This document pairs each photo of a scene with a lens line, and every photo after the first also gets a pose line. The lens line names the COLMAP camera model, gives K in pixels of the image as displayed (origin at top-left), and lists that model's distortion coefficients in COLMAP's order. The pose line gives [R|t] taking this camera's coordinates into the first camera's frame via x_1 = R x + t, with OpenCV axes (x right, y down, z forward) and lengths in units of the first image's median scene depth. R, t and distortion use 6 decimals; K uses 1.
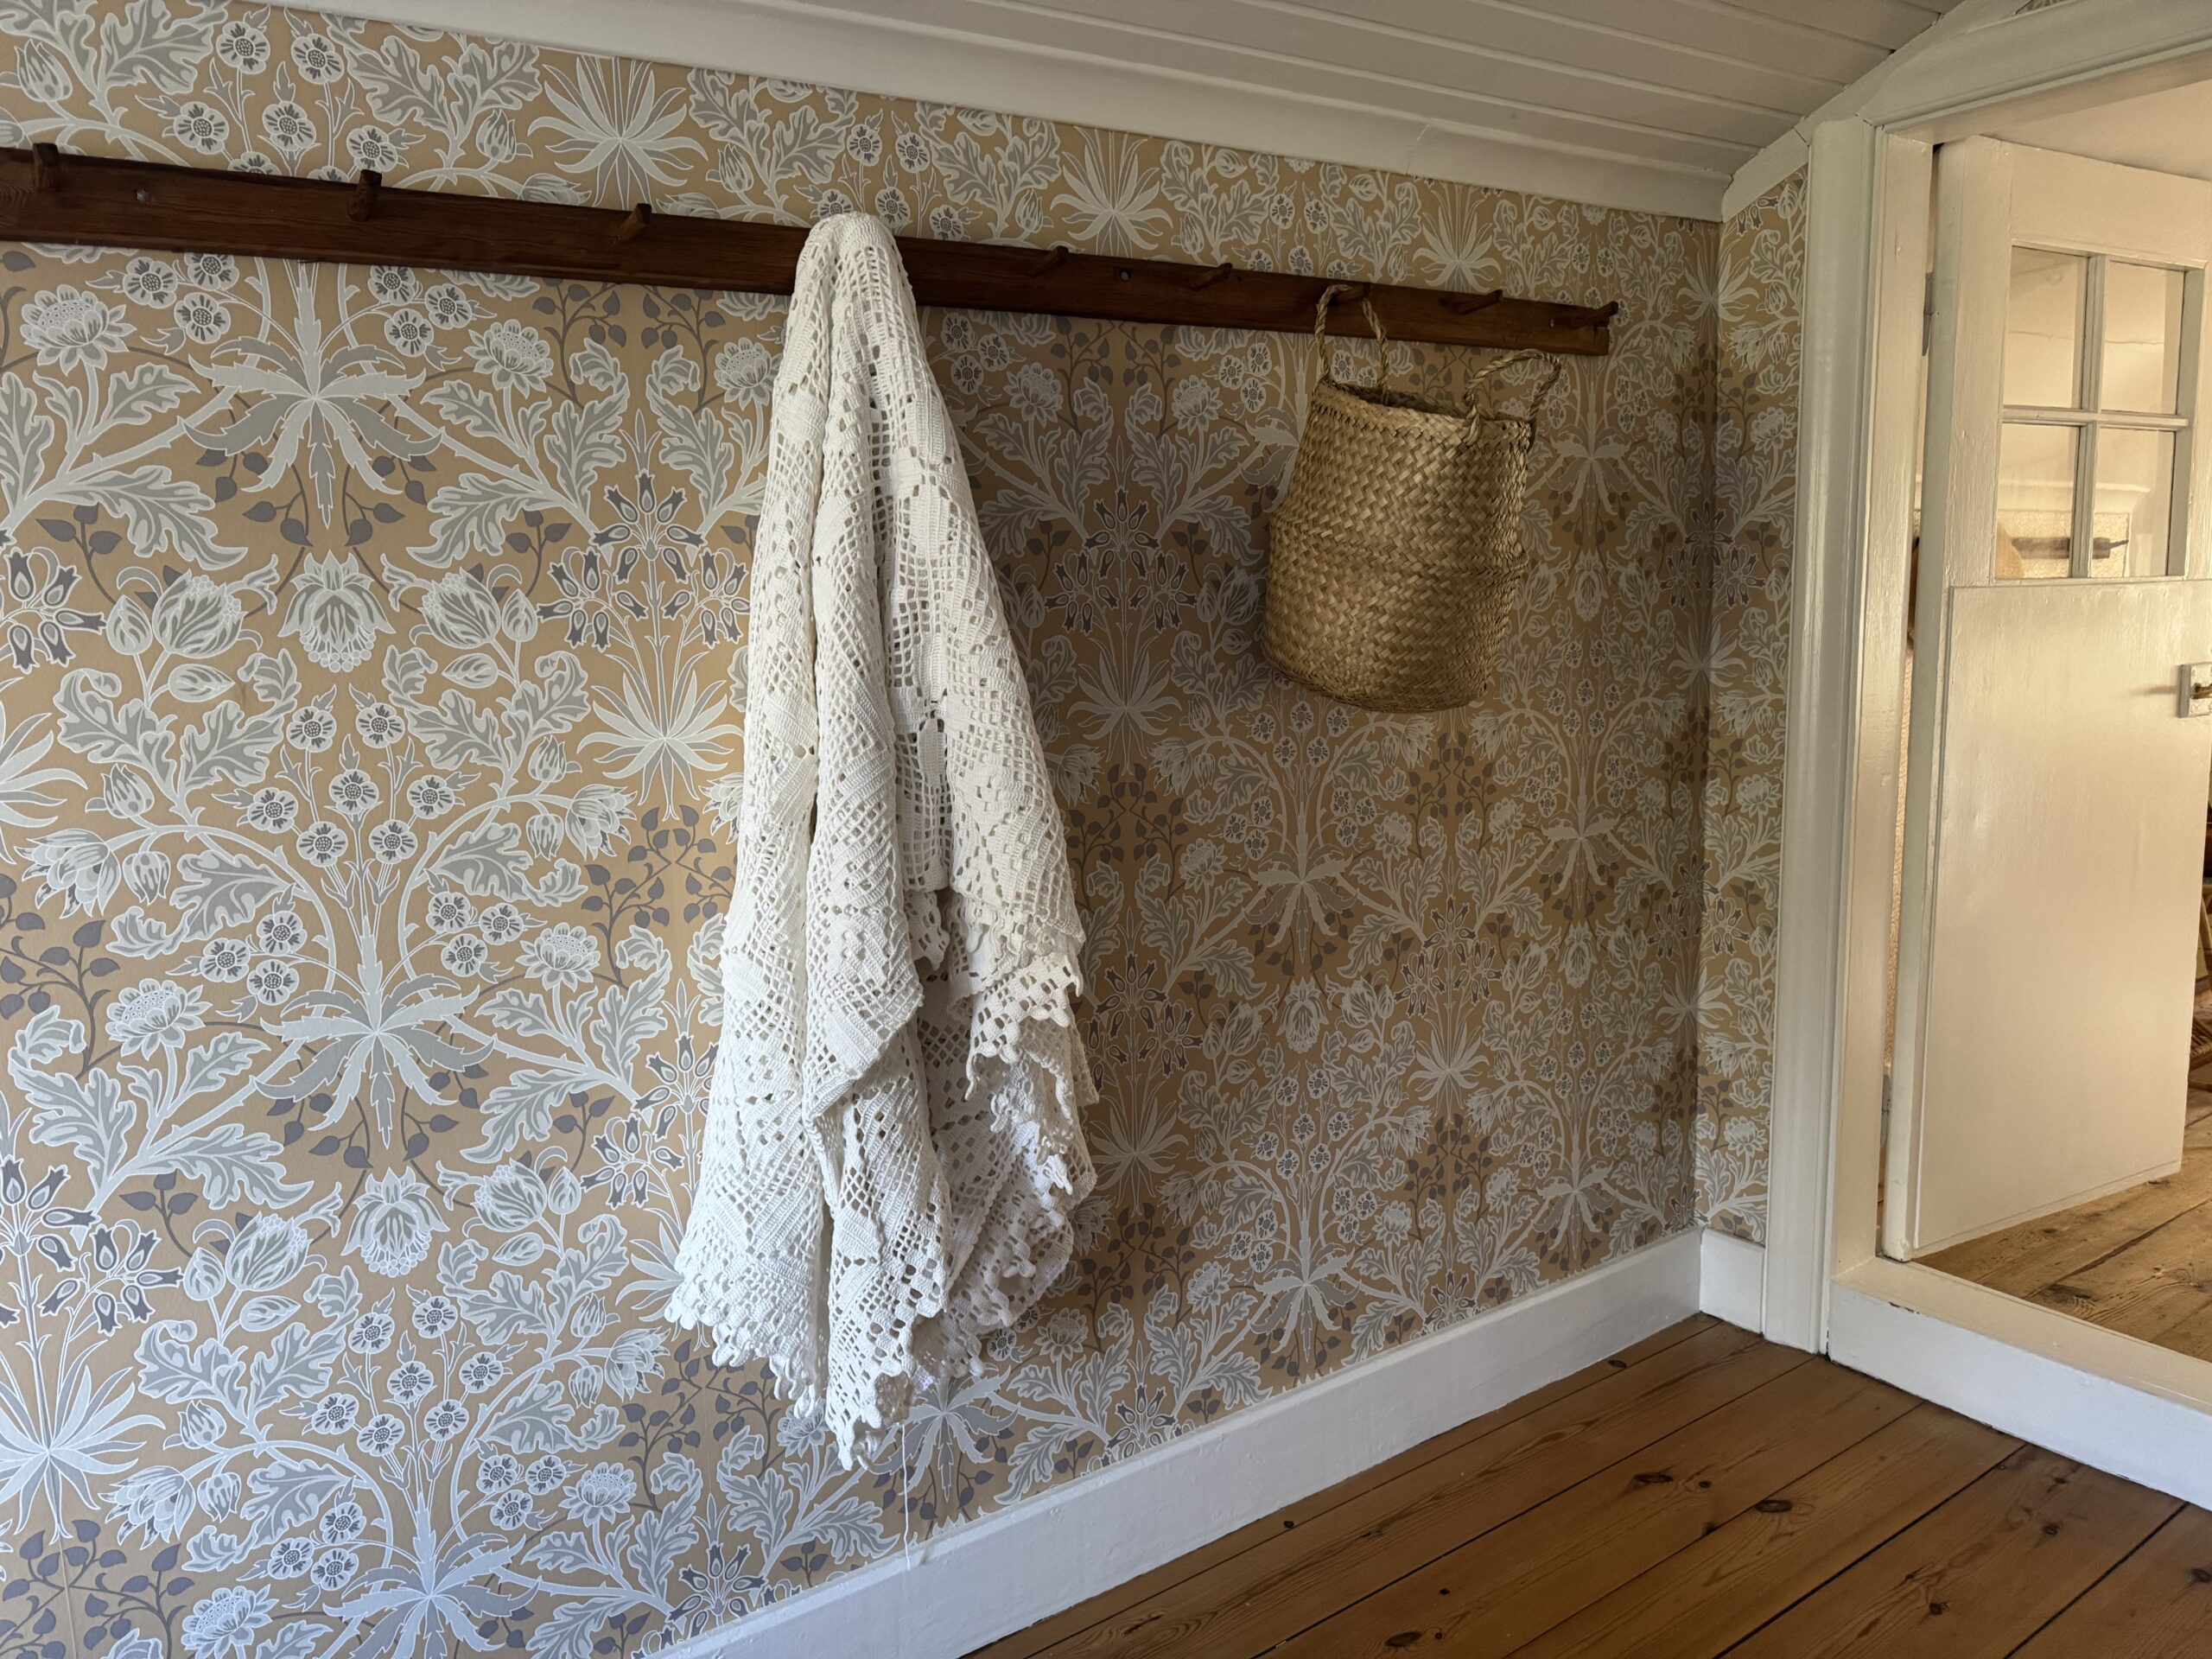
lens RADIAL K [[1549.1, 0, 1098.2], [0, 1549.1, 827.0], [0, 0, 1]] dist [0.134227, -0.184936]
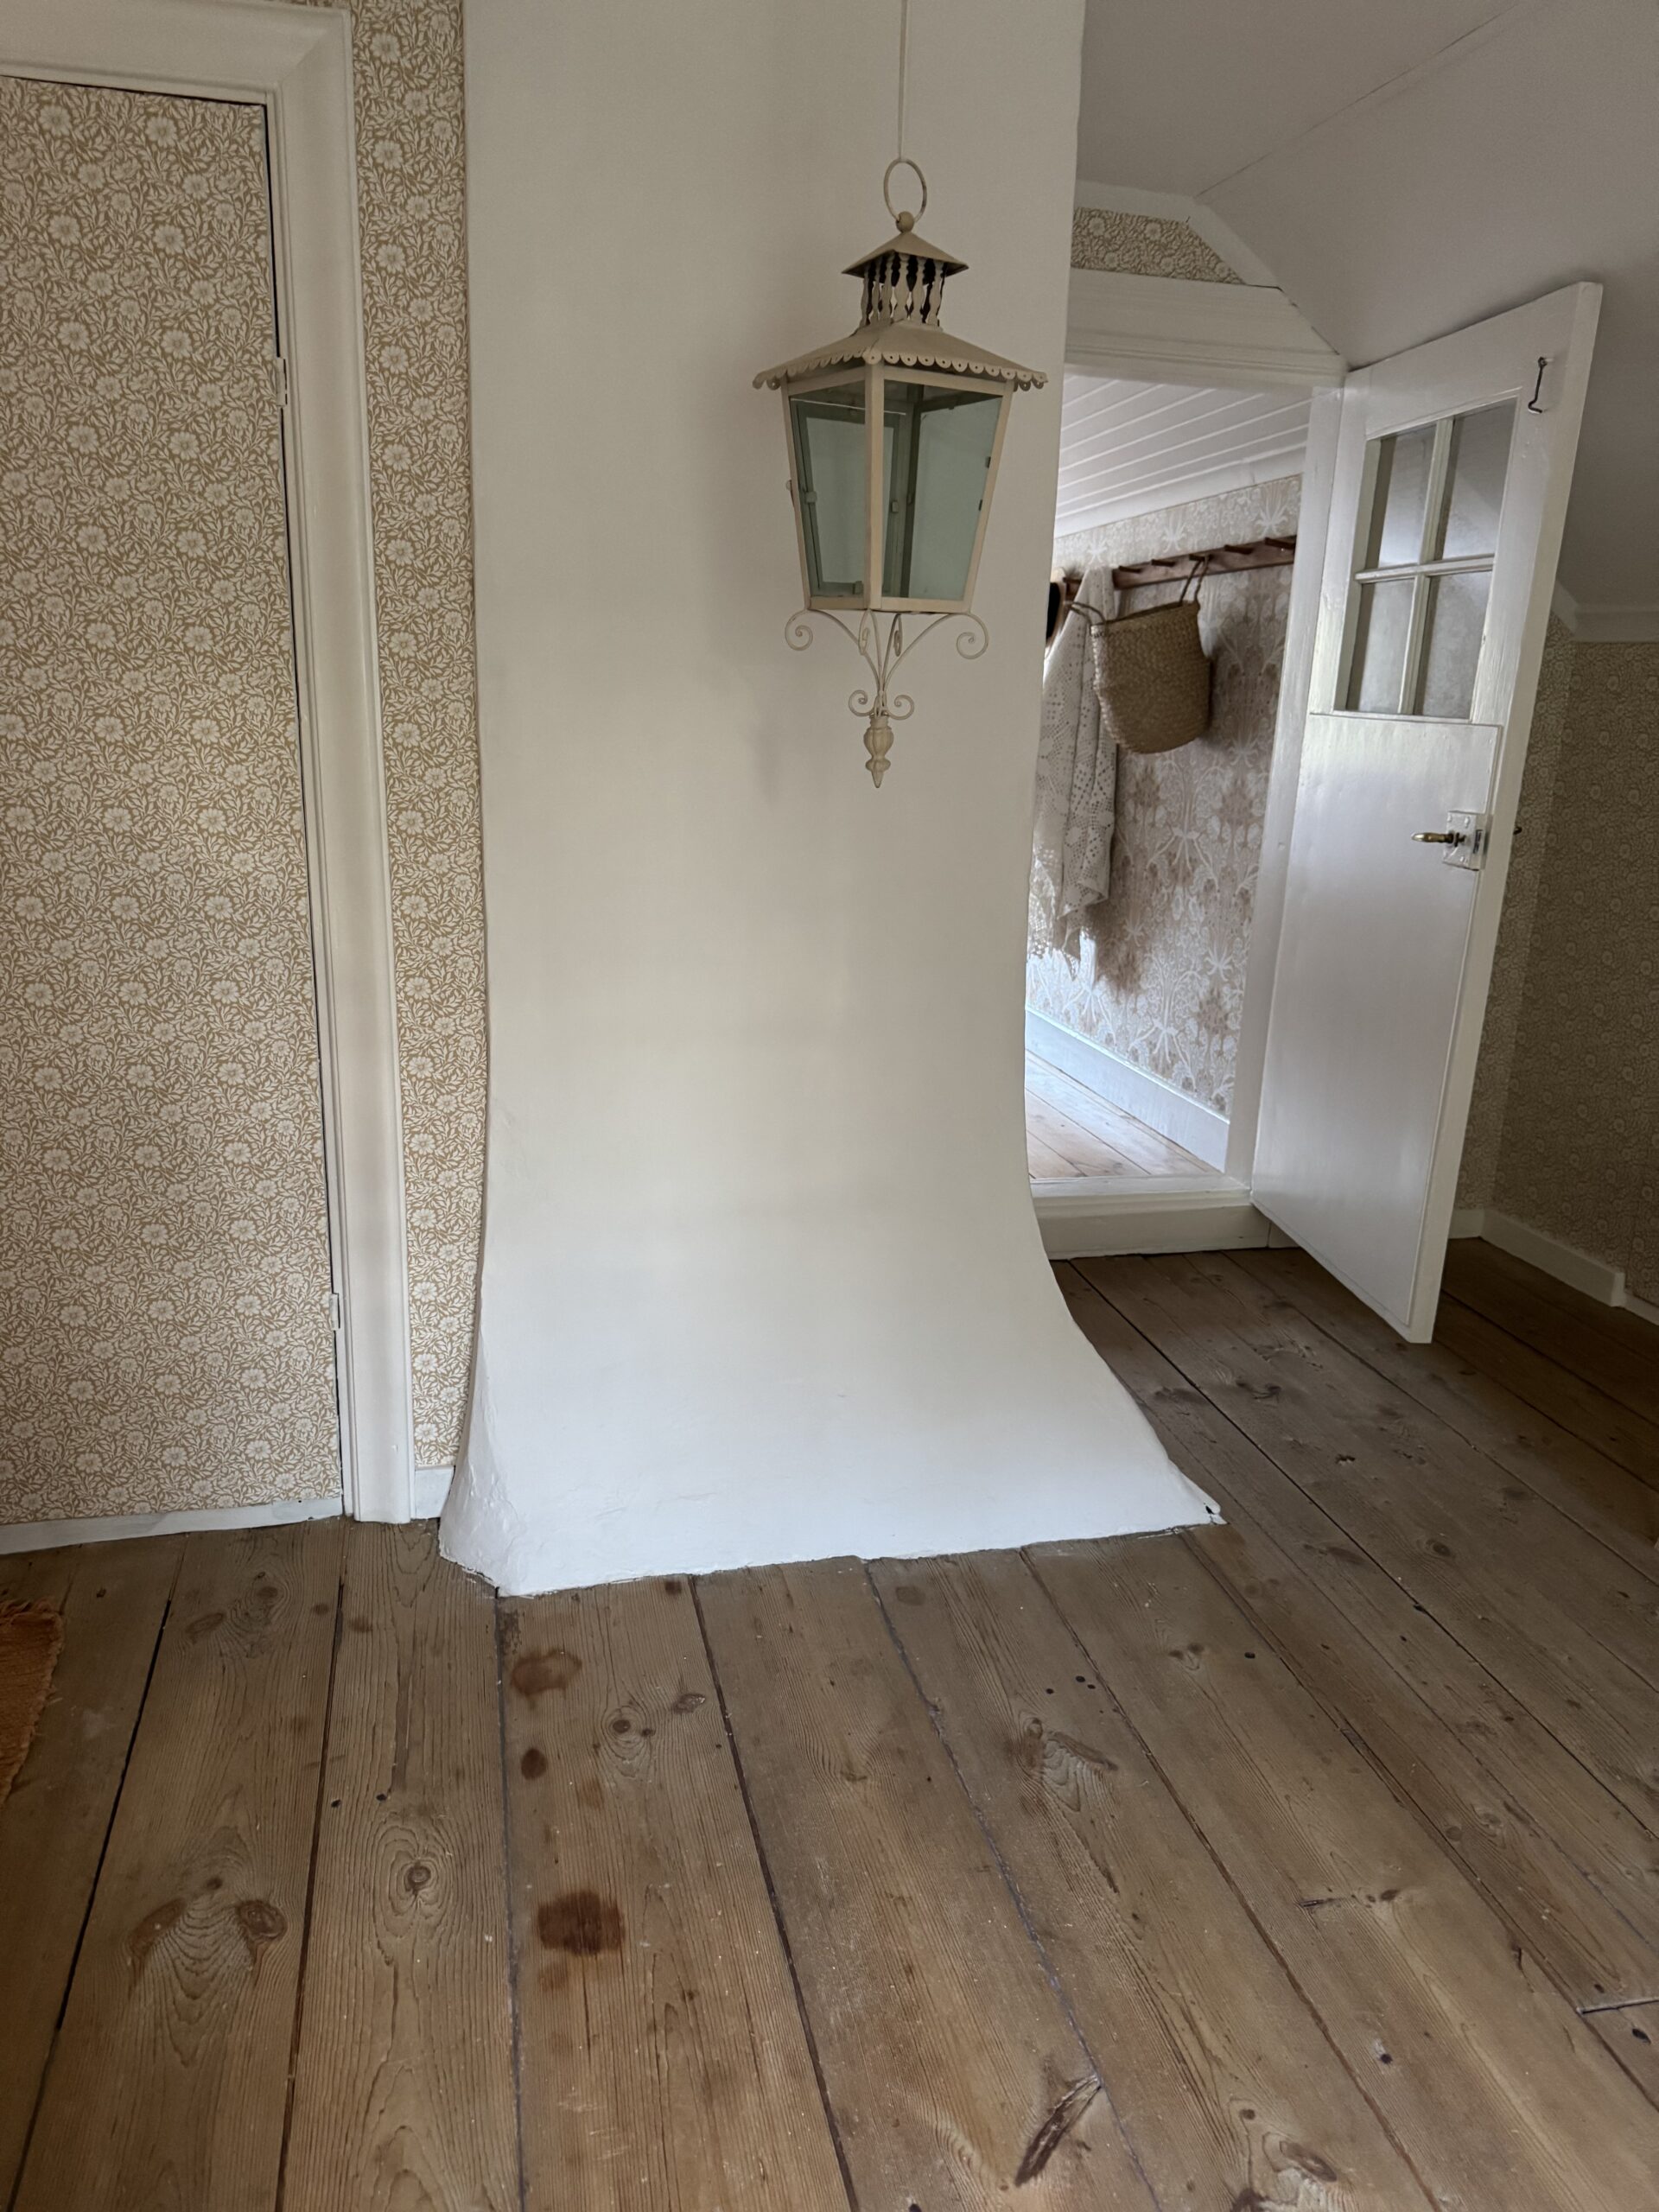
lens RADIAL K [[1507.4, 0, 831.4], [0, 1507.4, 1144.9], [0, 0, 1]] dist [-0.007641, -0.005130]
pose [[-0.358354, 0.280396, -0.890483, 2.106285], [-0.166165, 0.919445, 0.356385, -0.216935], [0.918679, 0.275679, -0.282895, 1.171856]]
